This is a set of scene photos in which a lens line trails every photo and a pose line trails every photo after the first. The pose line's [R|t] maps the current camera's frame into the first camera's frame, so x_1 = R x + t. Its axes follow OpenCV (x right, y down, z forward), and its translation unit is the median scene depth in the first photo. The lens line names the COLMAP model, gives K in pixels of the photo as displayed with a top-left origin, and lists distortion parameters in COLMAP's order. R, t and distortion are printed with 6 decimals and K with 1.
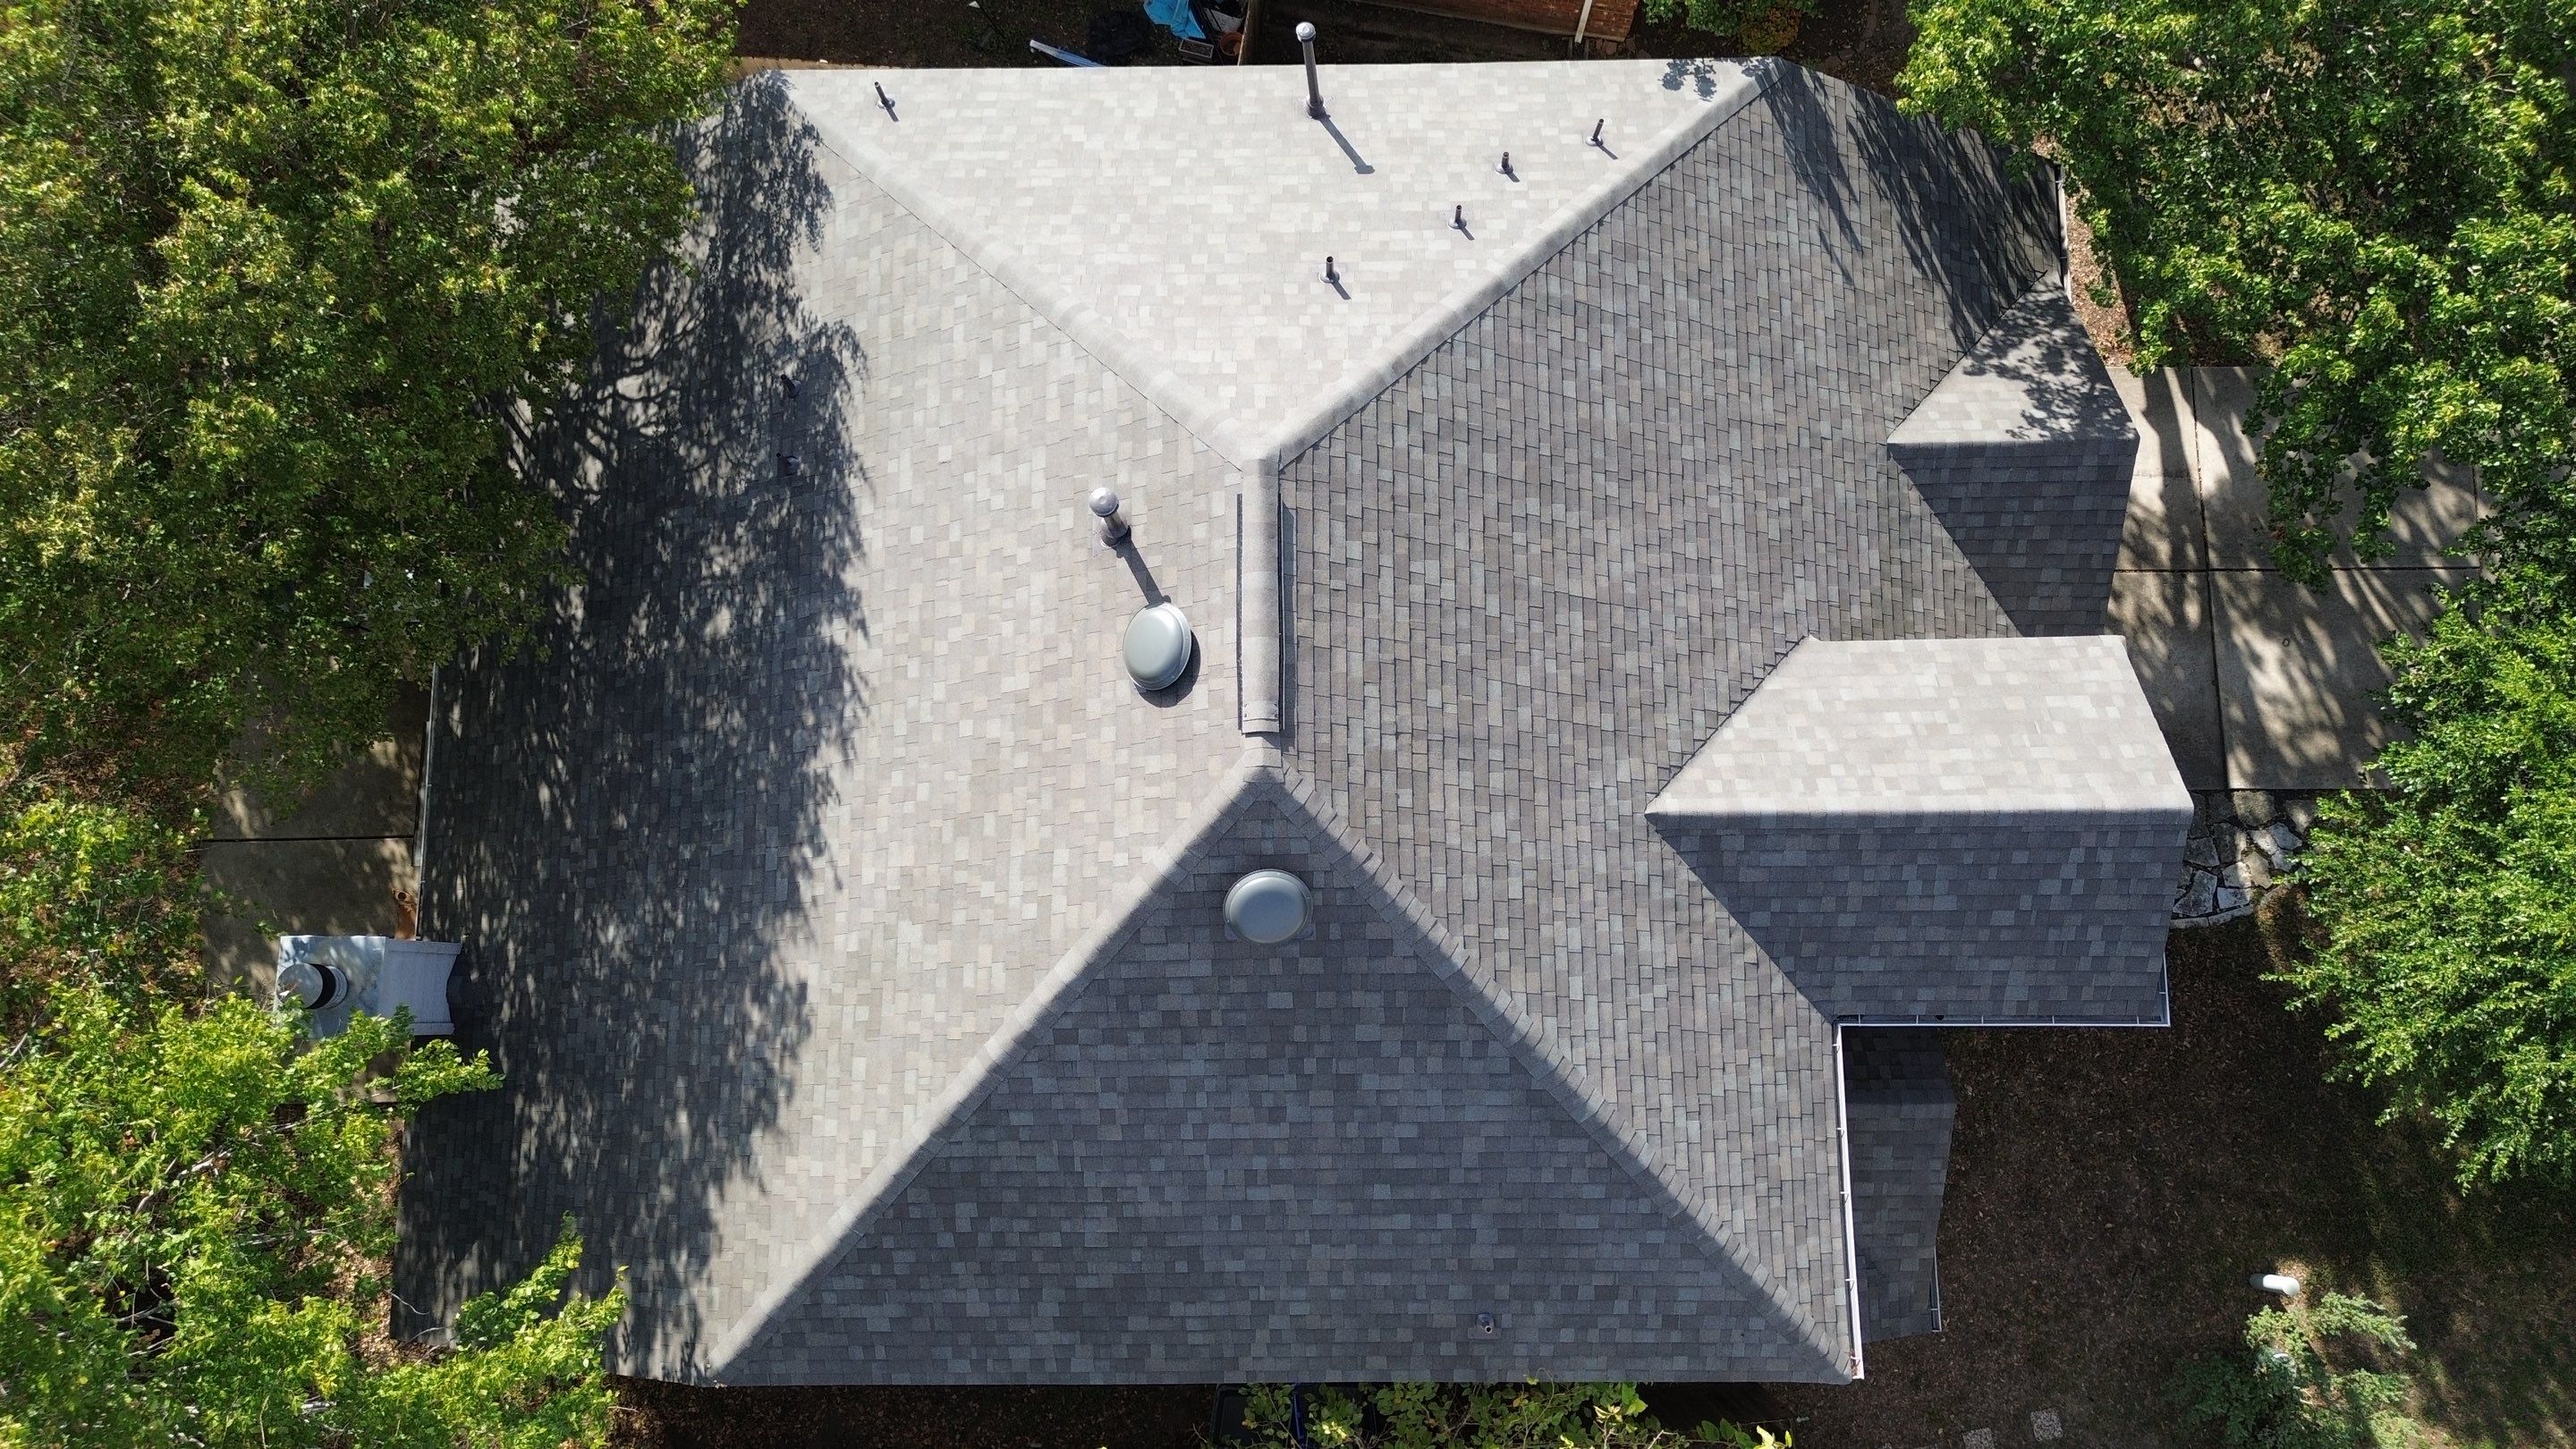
lens RADIAL K [[1751.4, 0, 1288.0], [0, 1751.4, 724.5], [0, 0, 1]] dist [0.200701, -0.000387]
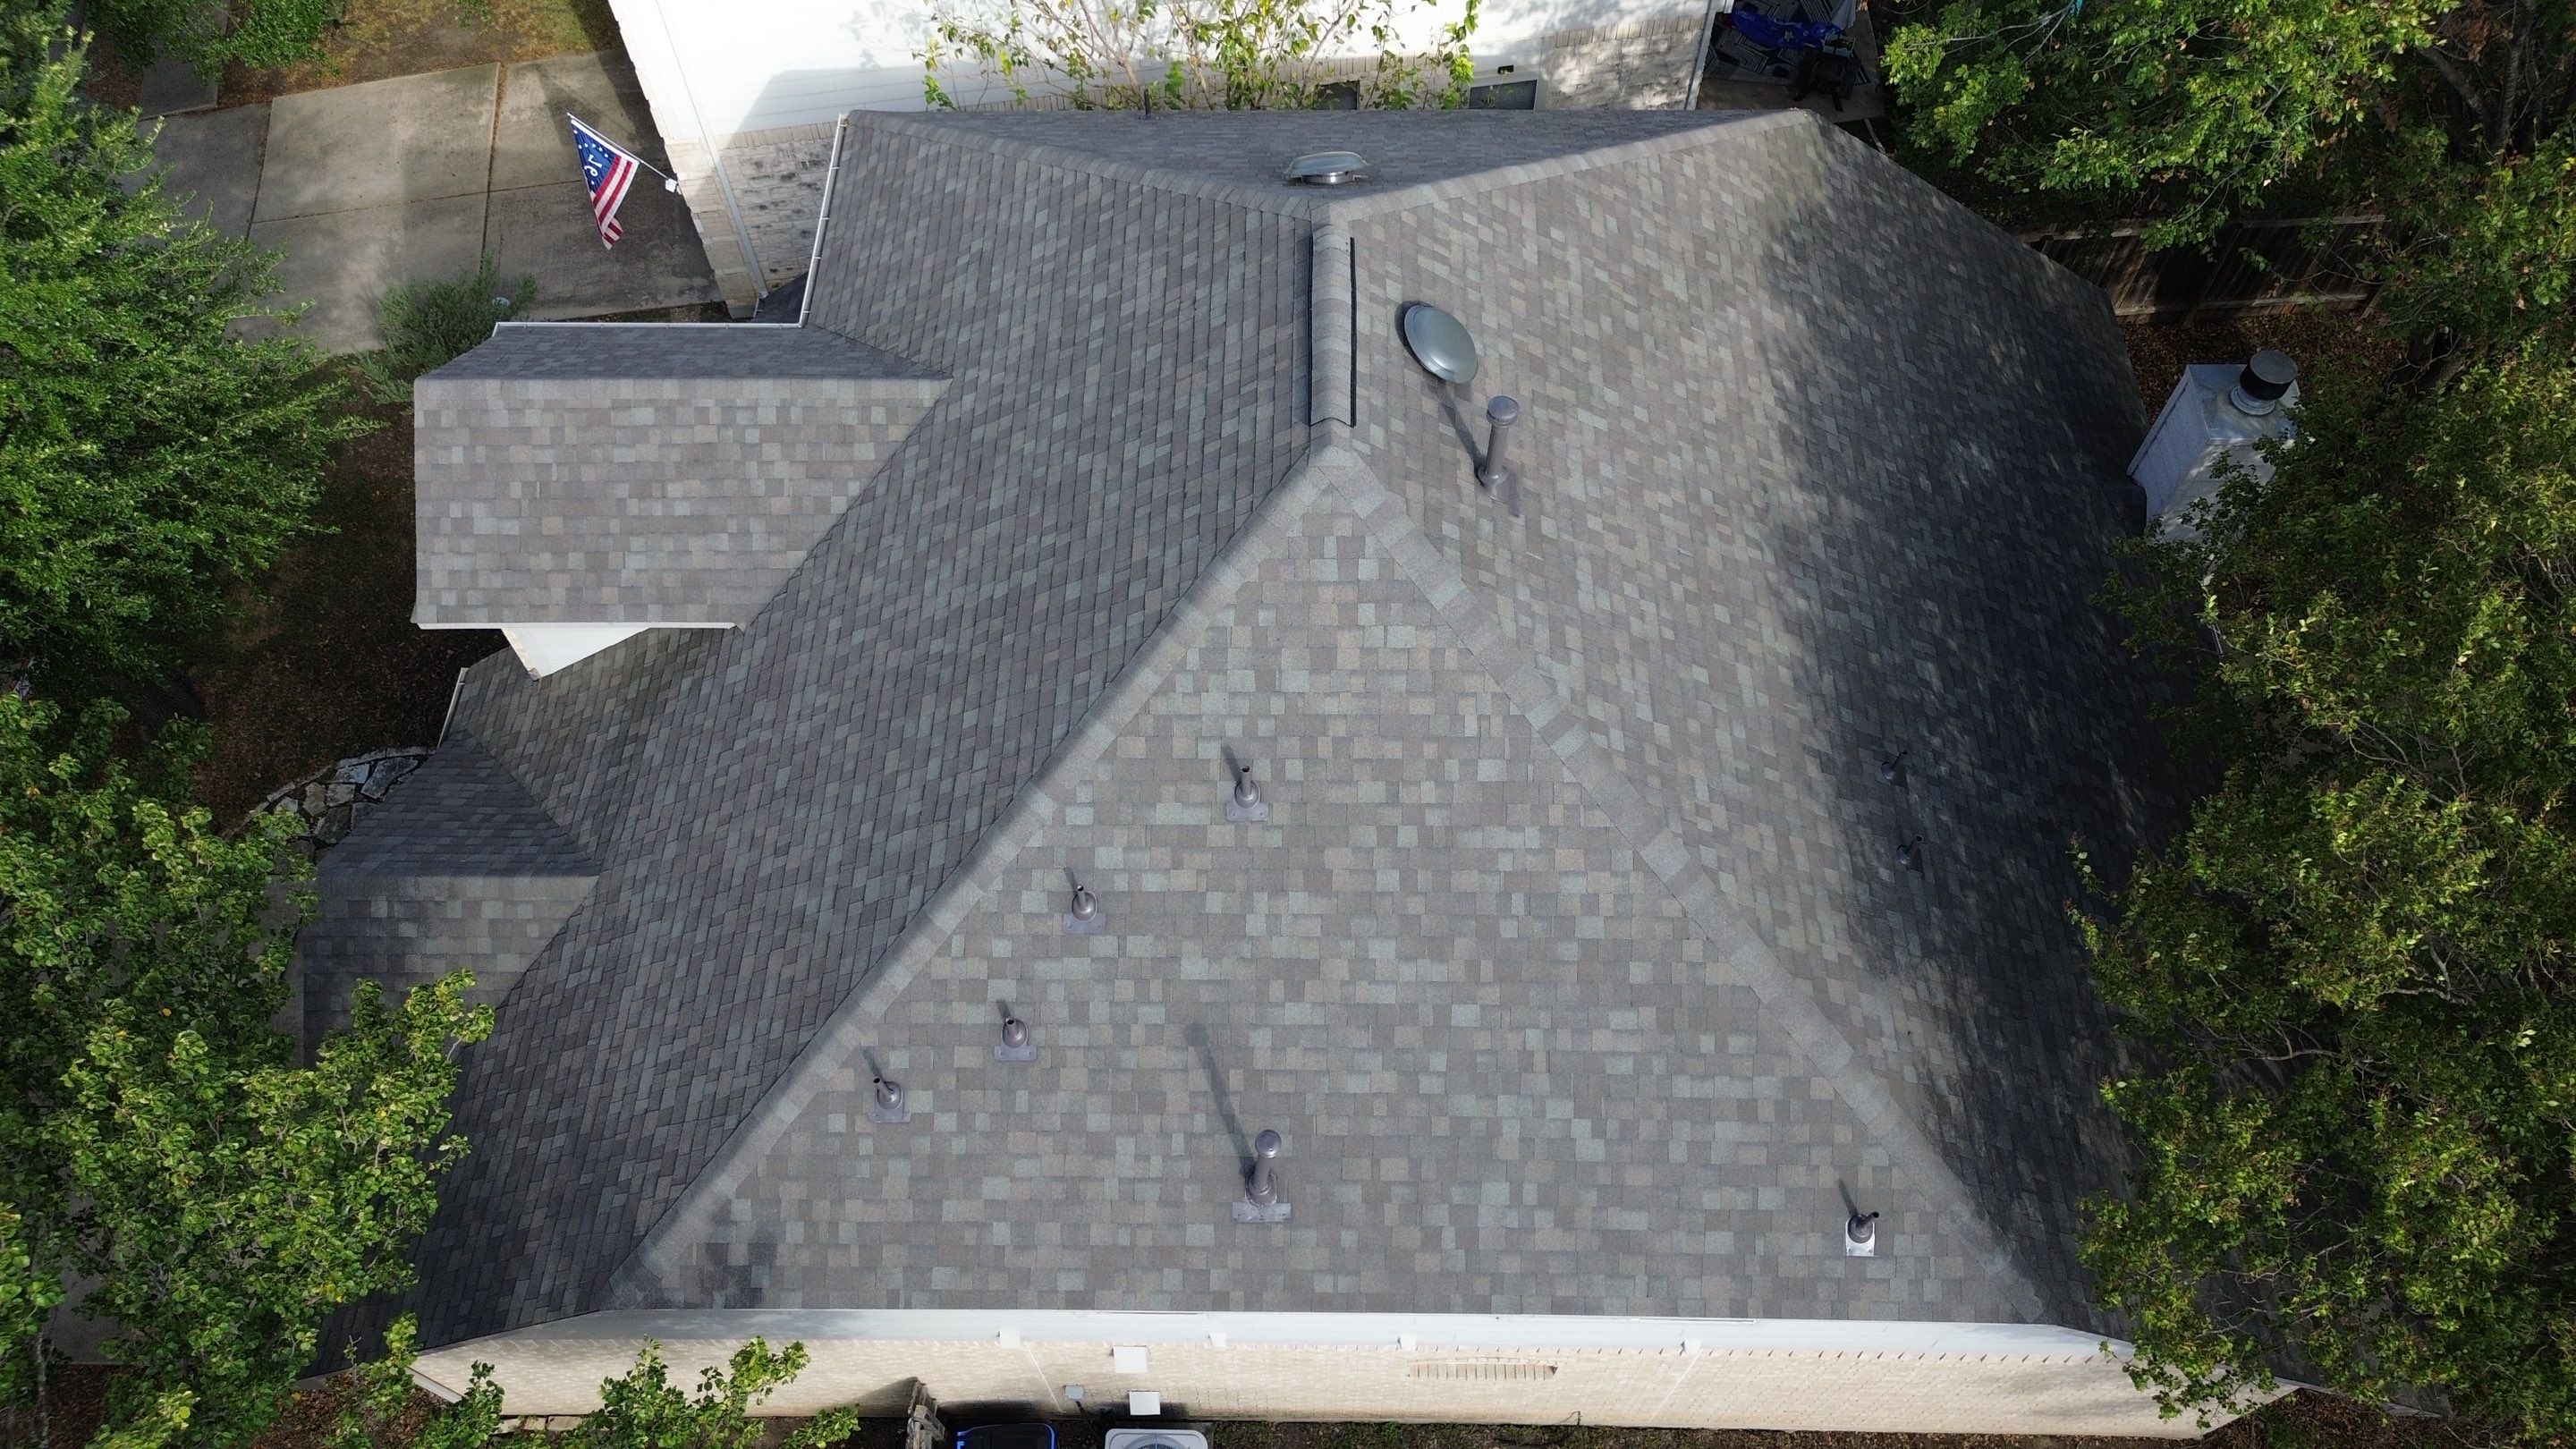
lens RADIAL K [[1751.4, 0, 1288.0], [0, 1751.4, 724.5], [0, 0, 1]] dist [0.200701, -0.000387]
pose [[-0.999424, -0.002347, 0.033866, -0.024113], [0.023923, -0.756478, 0.653581, -0.797957], [0.024085, 0.654015, 0.756098, 0.392883]]
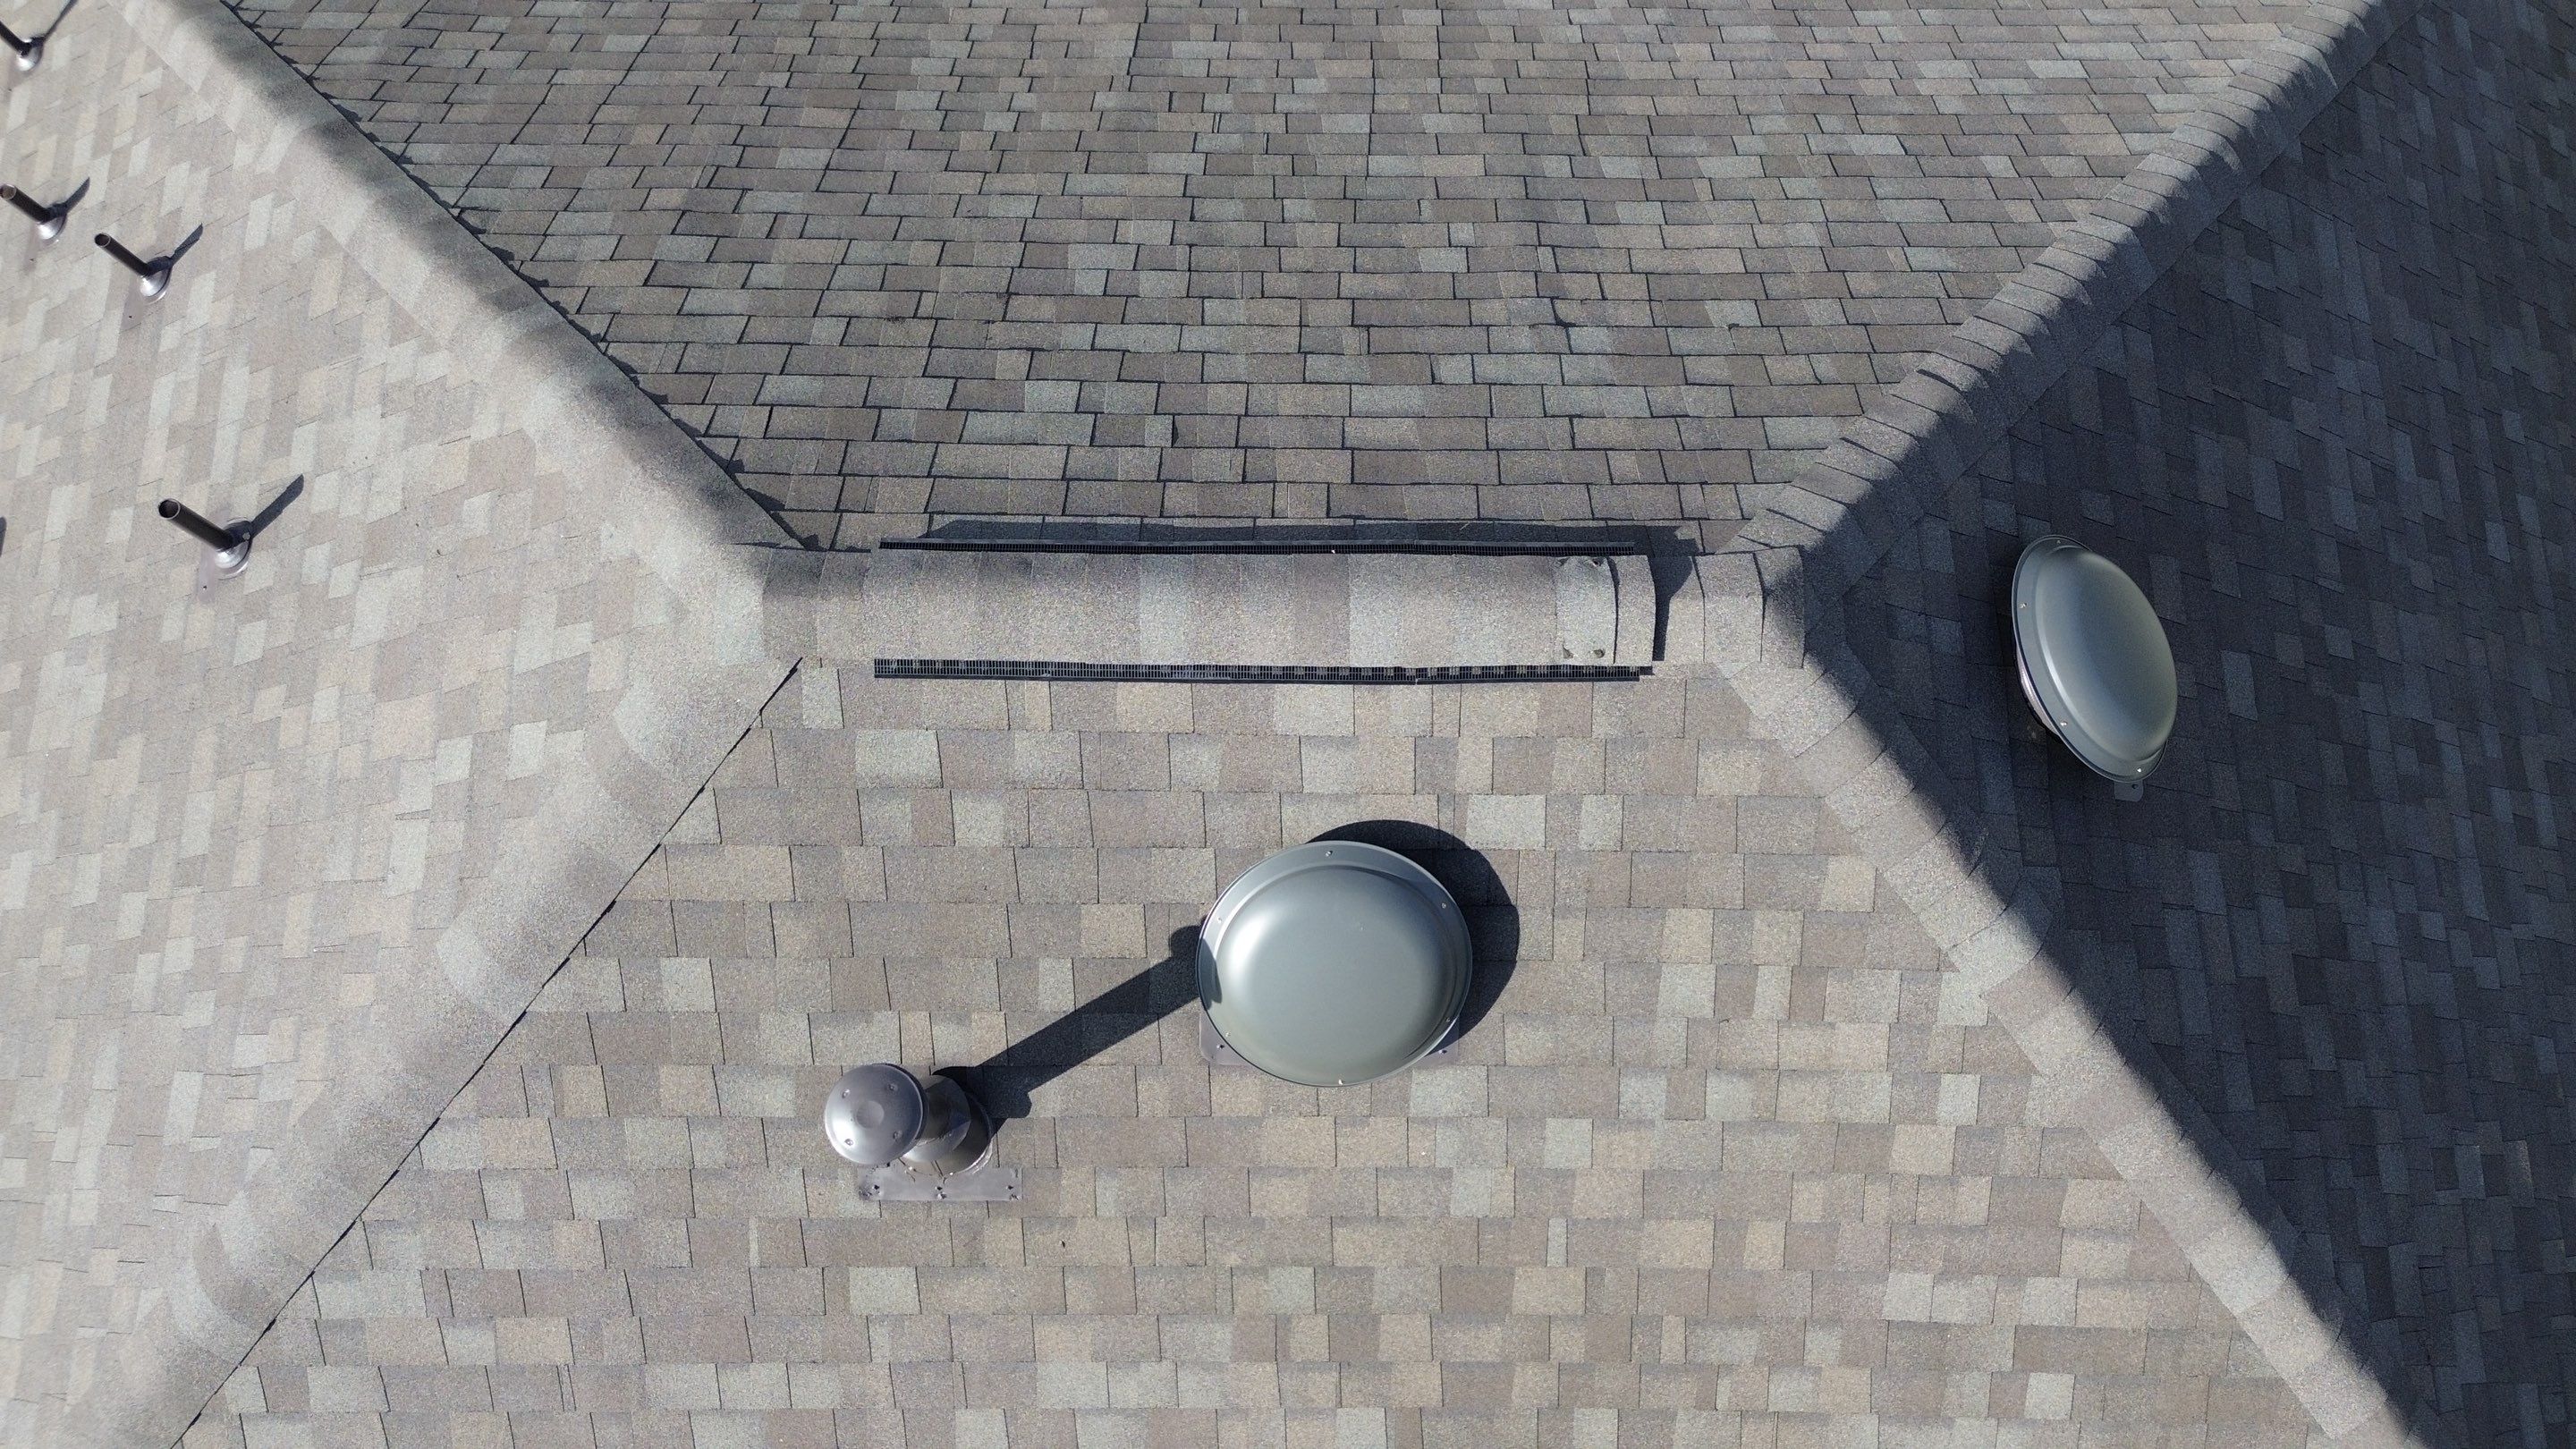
lens RADIAL K [[1798.2, 0, 1288.0], [0, 1798.2, 724.5], [0, 0, 1]] dist [0.046395, -0.001909]
pose [[0.007508, -0.967402, 0.253135, -0.110853], [0.985415, 0.050194, 0.162597, -0.104810], [-0.170003, 0.248223, 0.953669, 0.652302]]
